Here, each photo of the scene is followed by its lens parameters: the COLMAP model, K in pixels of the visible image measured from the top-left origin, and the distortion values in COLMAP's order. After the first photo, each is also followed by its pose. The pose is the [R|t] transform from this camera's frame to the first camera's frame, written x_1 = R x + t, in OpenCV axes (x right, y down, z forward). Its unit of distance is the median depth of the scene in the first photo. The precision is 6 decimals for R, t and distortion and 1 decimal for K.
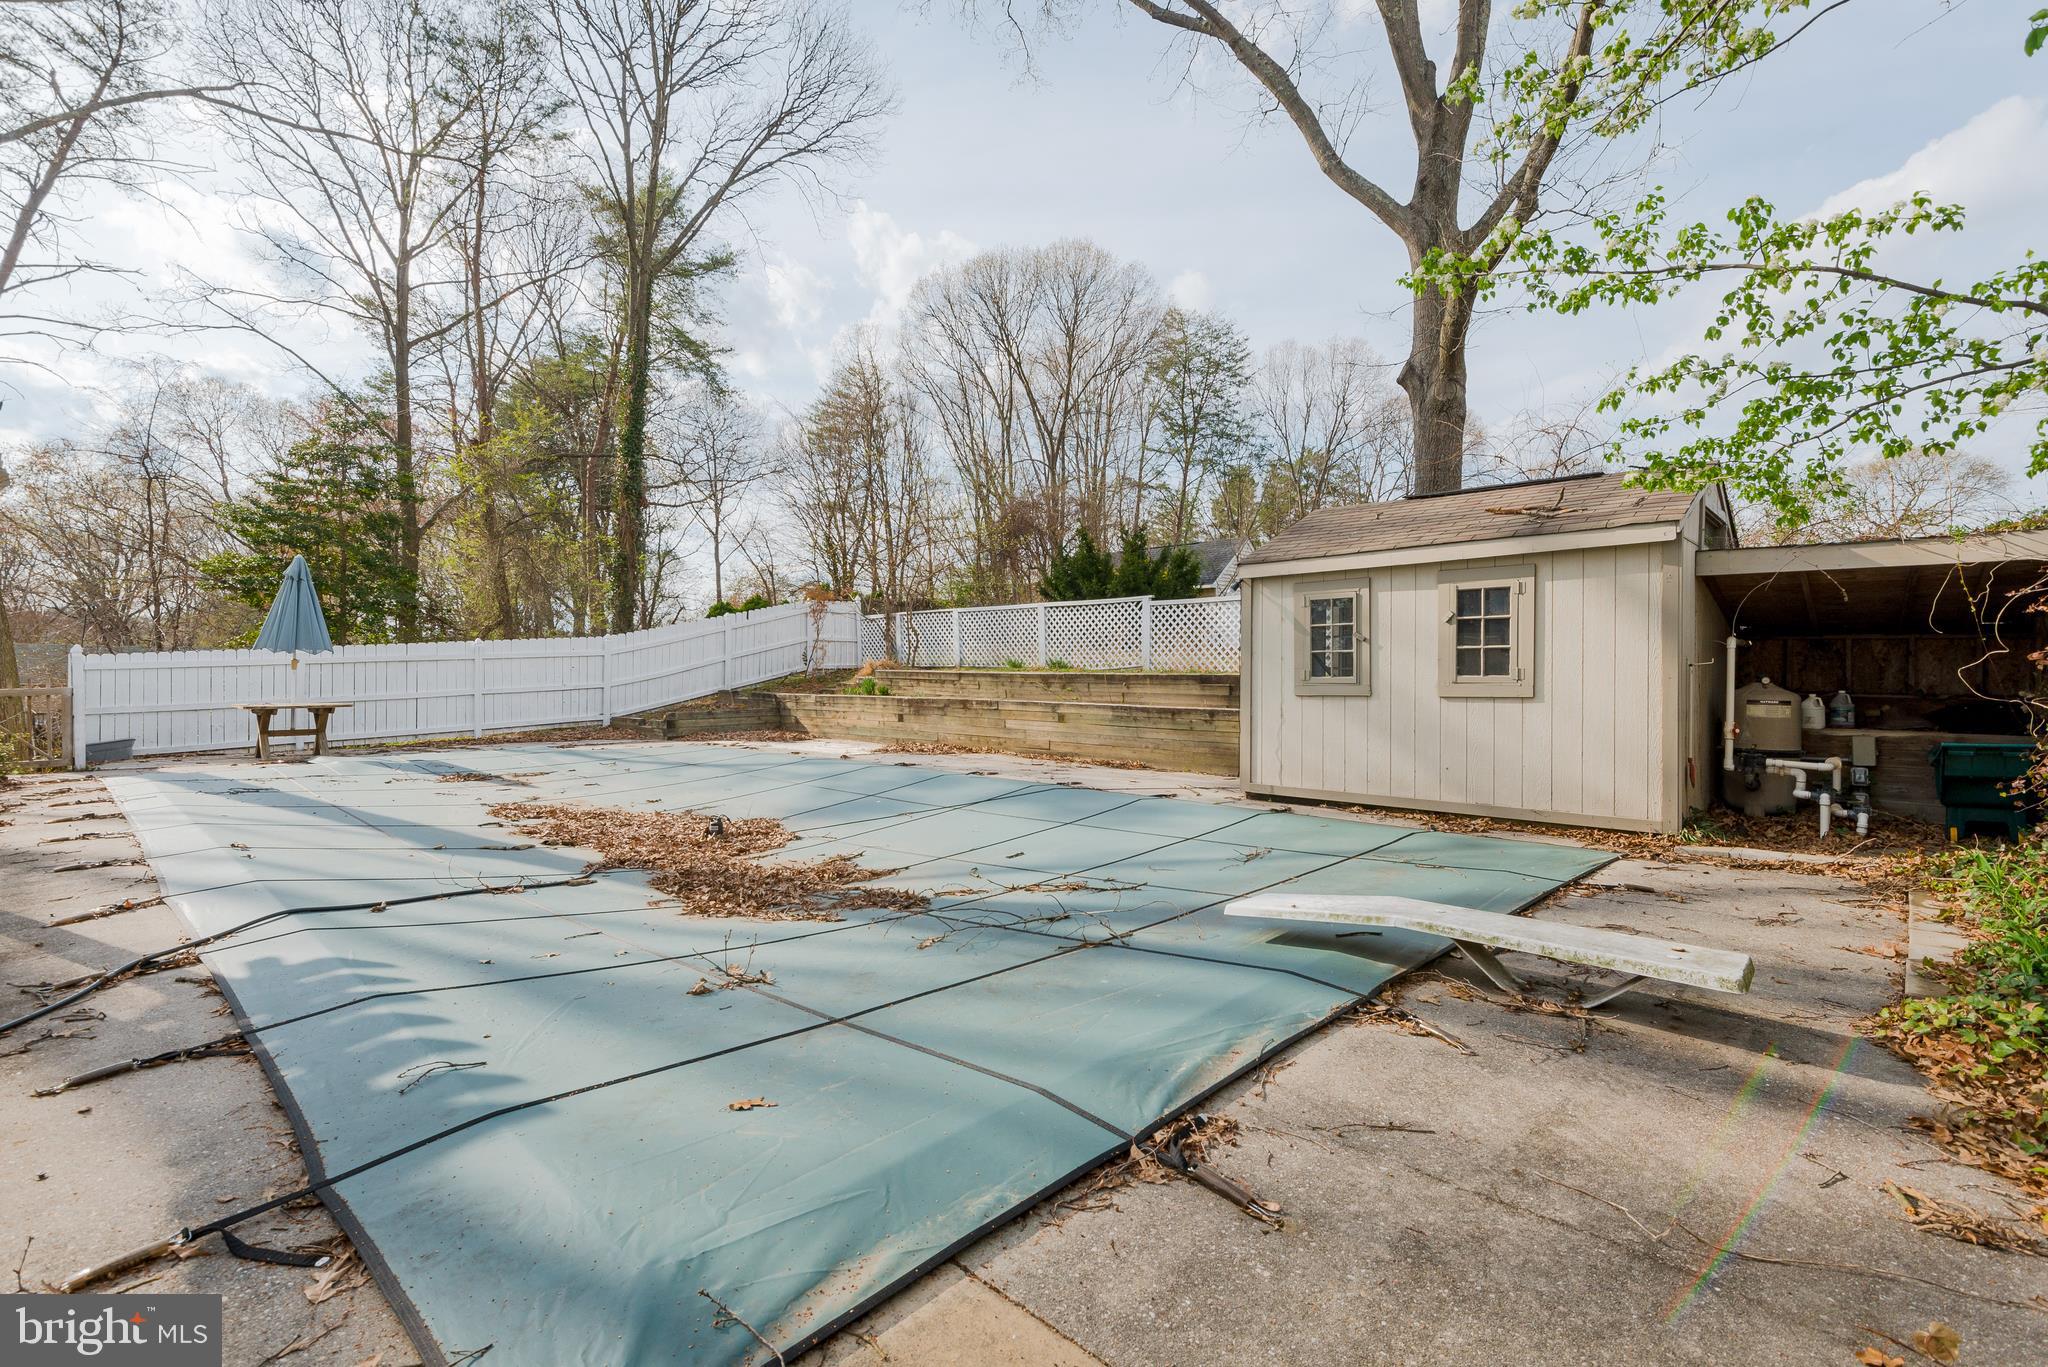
lens RADIAL K [[929.2, 0, 1025.7], [0, 929.2, 680.6], [0, 0, 1]] dist [0.036101, -0.016719]
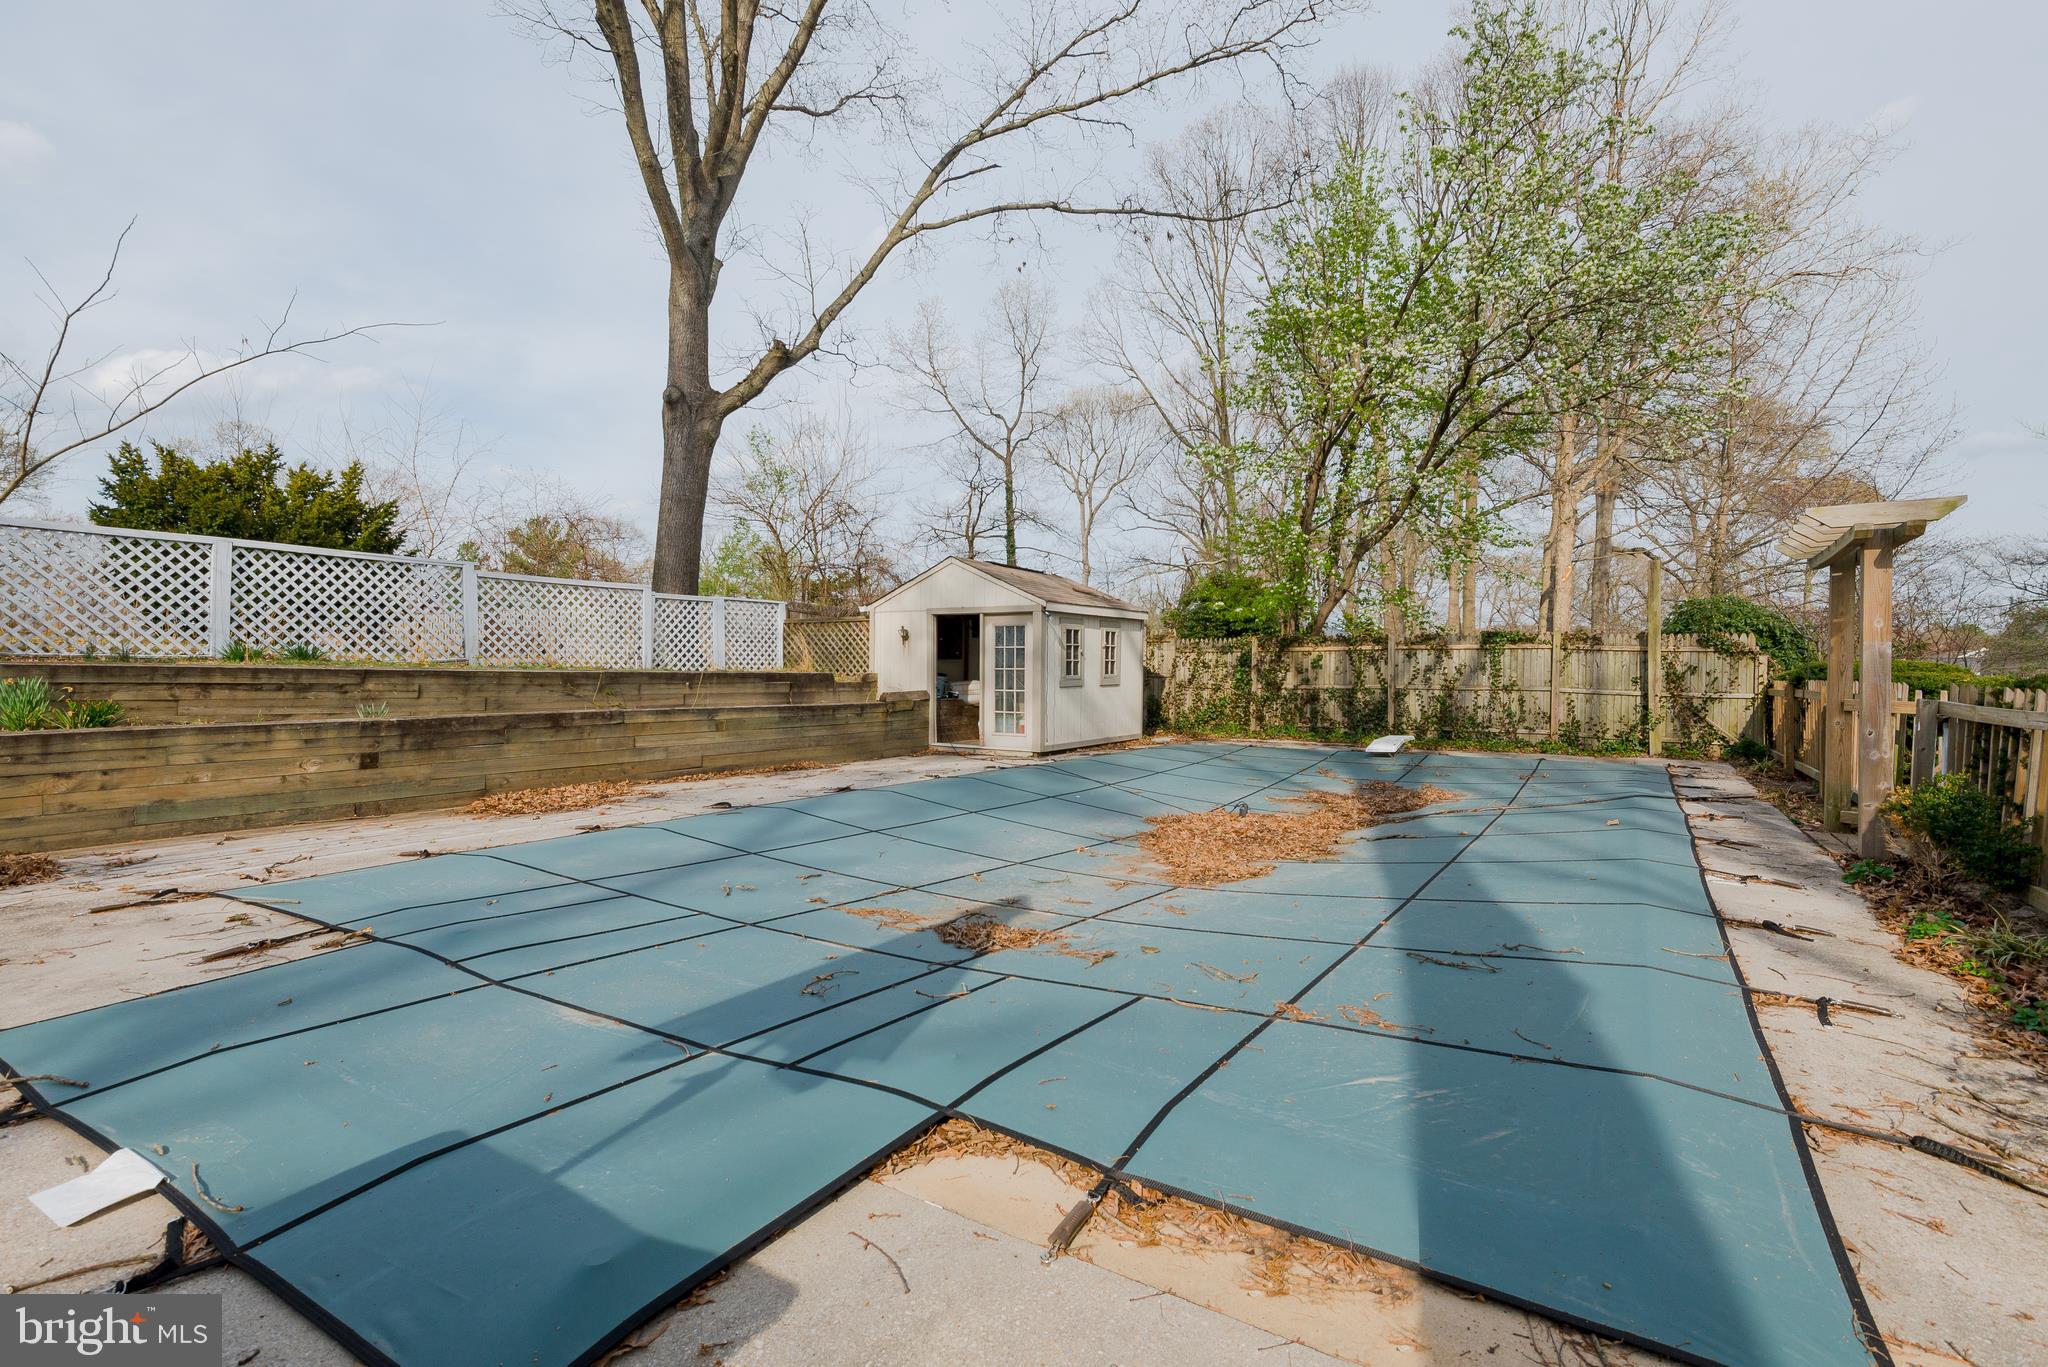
lens RADIAL K [[929.2, 0, 1025.7], [0, 929.2, 680.6], [0, 0, 1]] dist [0.036101, -0.016719]
pose [[-0.207241, -0.012880, 0.978205, -0.835966], [0.001203, 0.999909, 0.013421, -0.010933], [-0.978289, 0.003958, -0.207207, 0.915480]]
